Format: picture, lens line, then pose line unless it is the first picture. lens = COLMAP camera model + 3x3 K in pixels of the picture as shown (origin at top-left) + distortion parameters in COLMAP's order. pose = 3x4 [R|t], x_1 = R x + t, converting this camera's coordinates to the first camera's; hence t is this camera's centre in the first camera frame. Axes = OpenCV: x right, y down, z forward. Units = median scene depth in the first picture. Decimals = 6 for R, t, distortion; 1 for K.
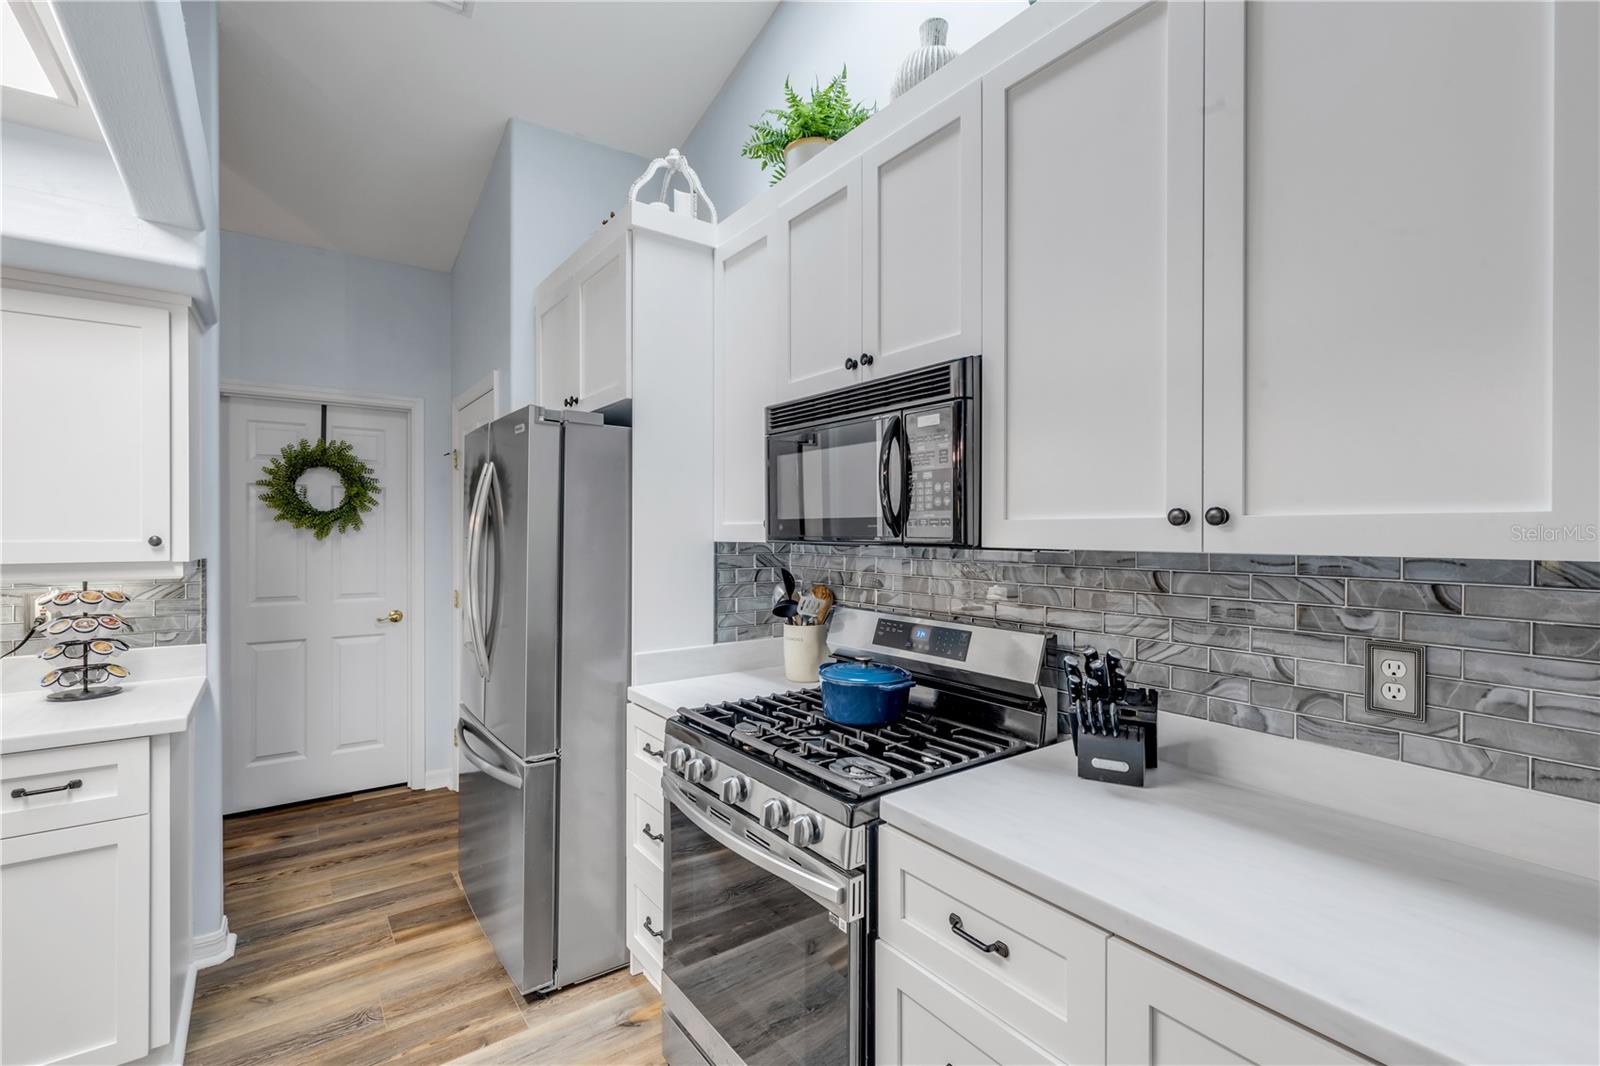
lens RADIAL K [[718.9, 0, 797.2], [0, 718.9, 534.2], [0, 0, 1]] dist [0.007971, -0.001341]
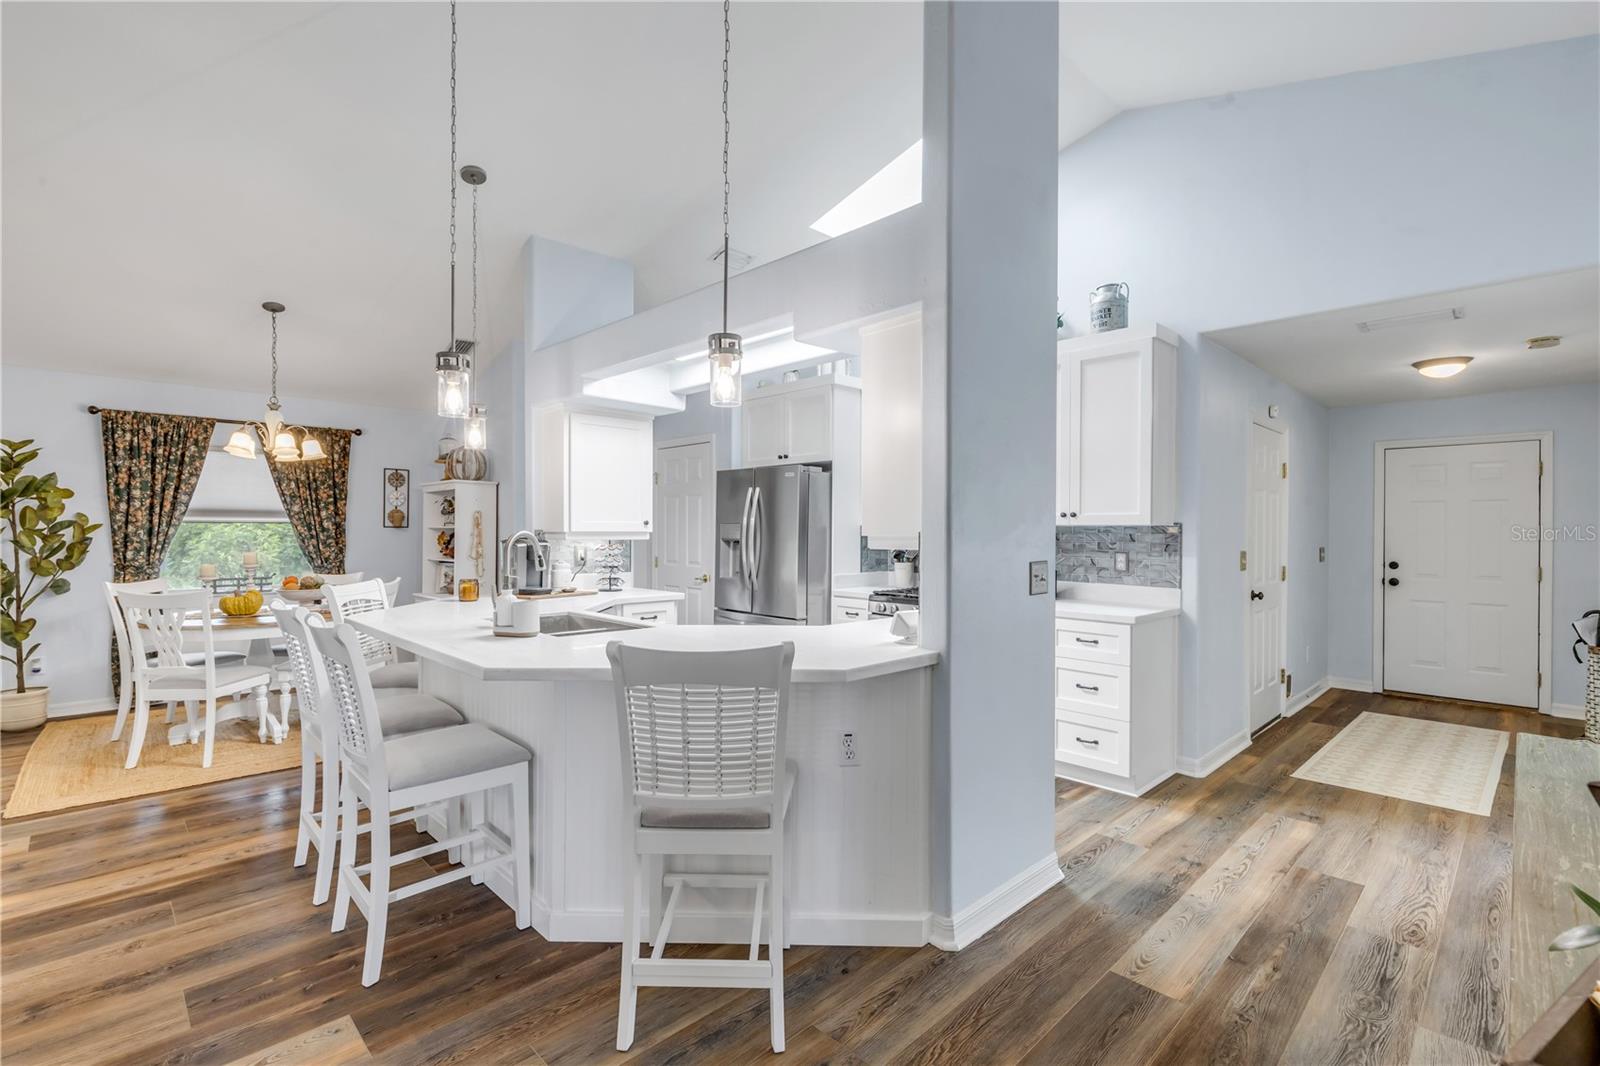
lens RADIAL K [[718.9, 0, 802.9], [0, 718.9, 533.6], [0, 0, 1]] dist [0.007971, -0.001341]
pose [[0.990550, 0.003009, 0.137116, -0.655670], [-0.003434, 0.999990, 0.002857, 0.032742], [-0.137106, -0.003301, 0.990551, -1.246484]]
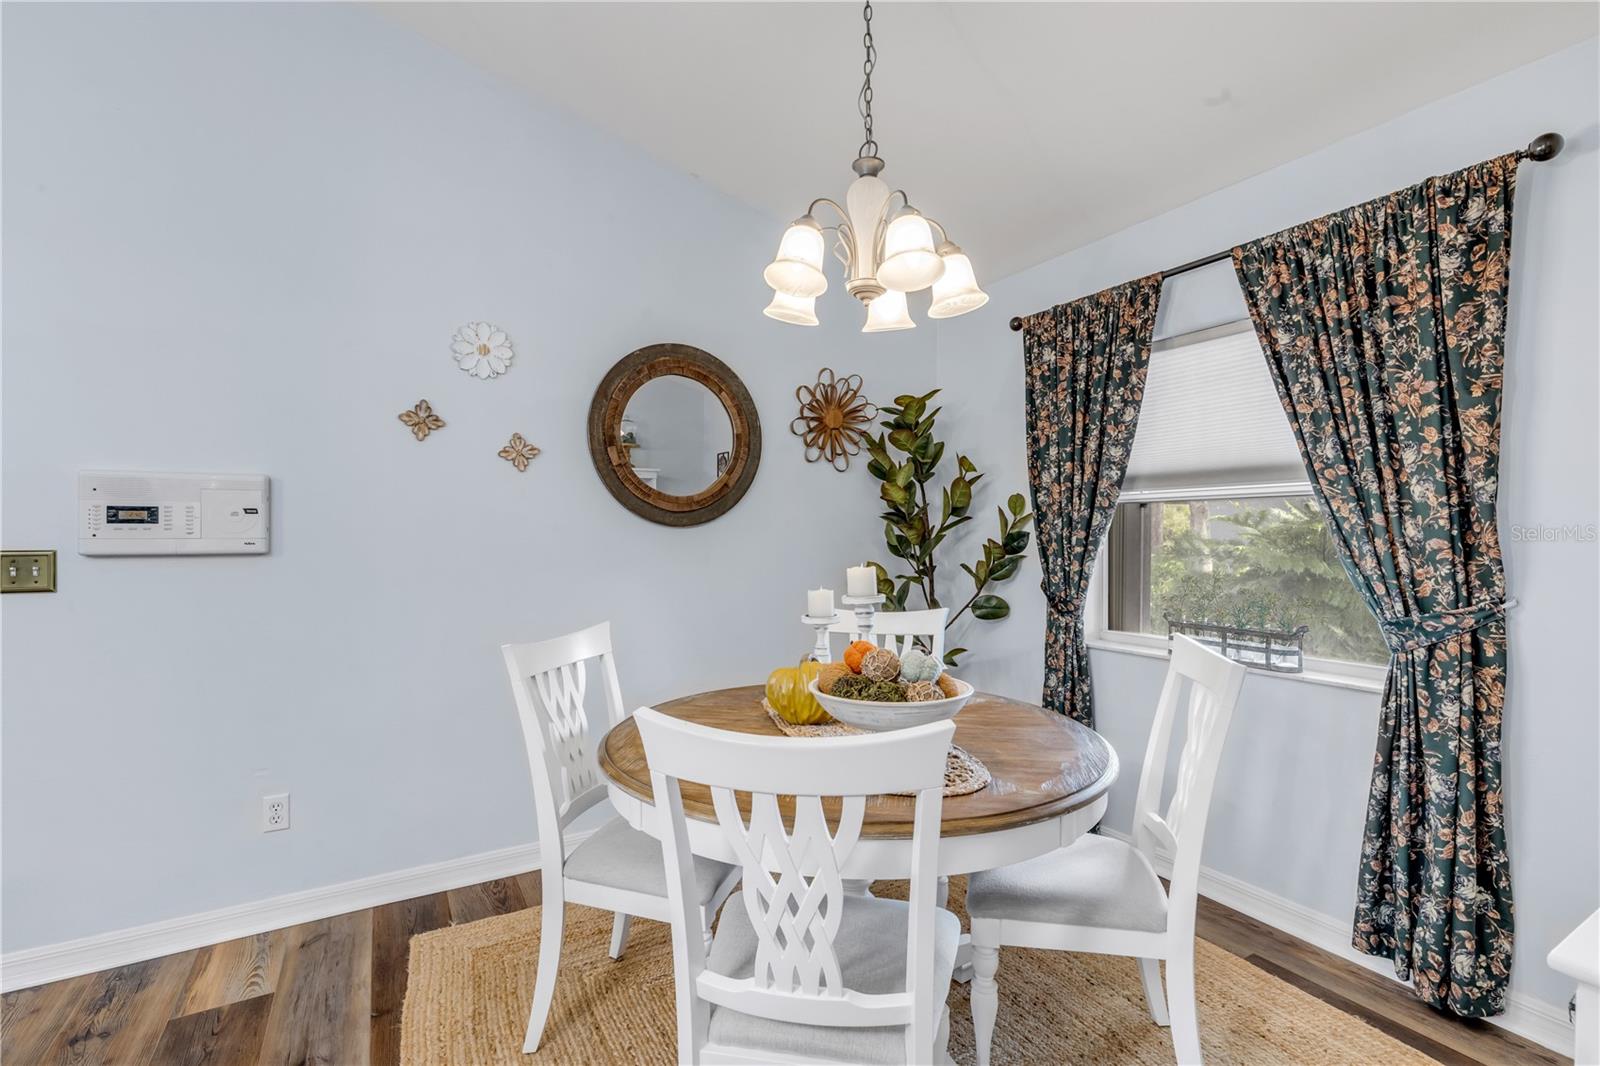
lens RADIAL K [[718.9, 0, 800.2], [0, 718.9, 530.4], [0, 0, 1]] dist [0.007971, -0.001341]
pose [[-0.087616, -0.005331, -0.996140, -1.174760], [0.001884, 0.999983, -0.005517, 0.063338], [0.996153, -0.002360, -0.087605, 1.161836]]
